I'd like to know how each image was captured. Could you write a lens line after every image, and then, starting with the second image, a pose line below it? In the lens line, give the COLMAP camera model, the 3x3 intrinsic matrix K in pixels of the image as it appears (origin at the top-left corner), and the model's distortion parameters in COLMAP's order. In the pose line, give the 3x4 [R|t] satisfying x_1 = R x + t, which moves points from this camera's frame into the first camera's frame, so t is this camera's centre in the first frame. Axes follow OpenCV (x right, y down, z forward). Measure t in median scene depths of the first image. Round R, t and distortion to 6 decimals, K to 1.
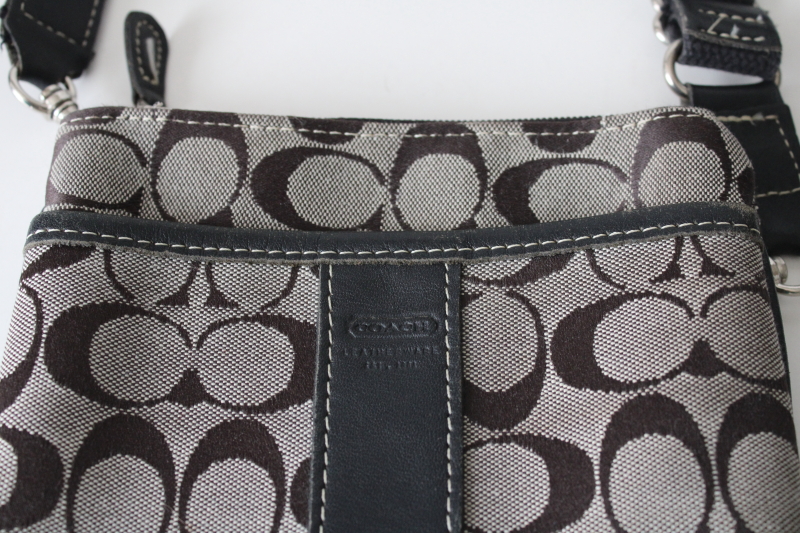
lens RADIAL K [[1259.2, 0, 400.0], [0, 1259.2, 266.5], [0, 0, 1]] dist [-0.050448, 0.048285]
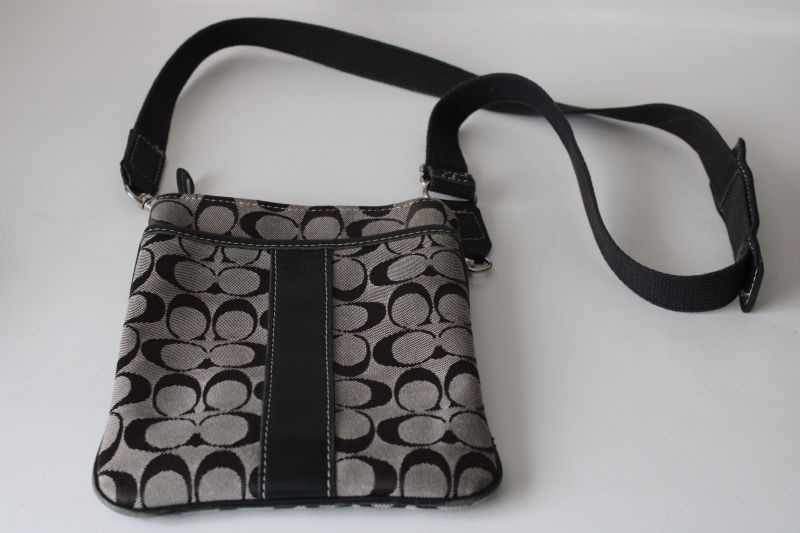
lens RADIAL K [[1259.2, 0, 400.0], [0, 1259.2, 266.5], [0, 0, 1]] dist [-0.050448, 0.048285]
pose [[0.994832, 0.024703, 0.098486, -0.055333], [0.010219, 0.940669, -0.339172, 0.824997], [-0.101021, 0.338425, 0.935555, -1.192406]]
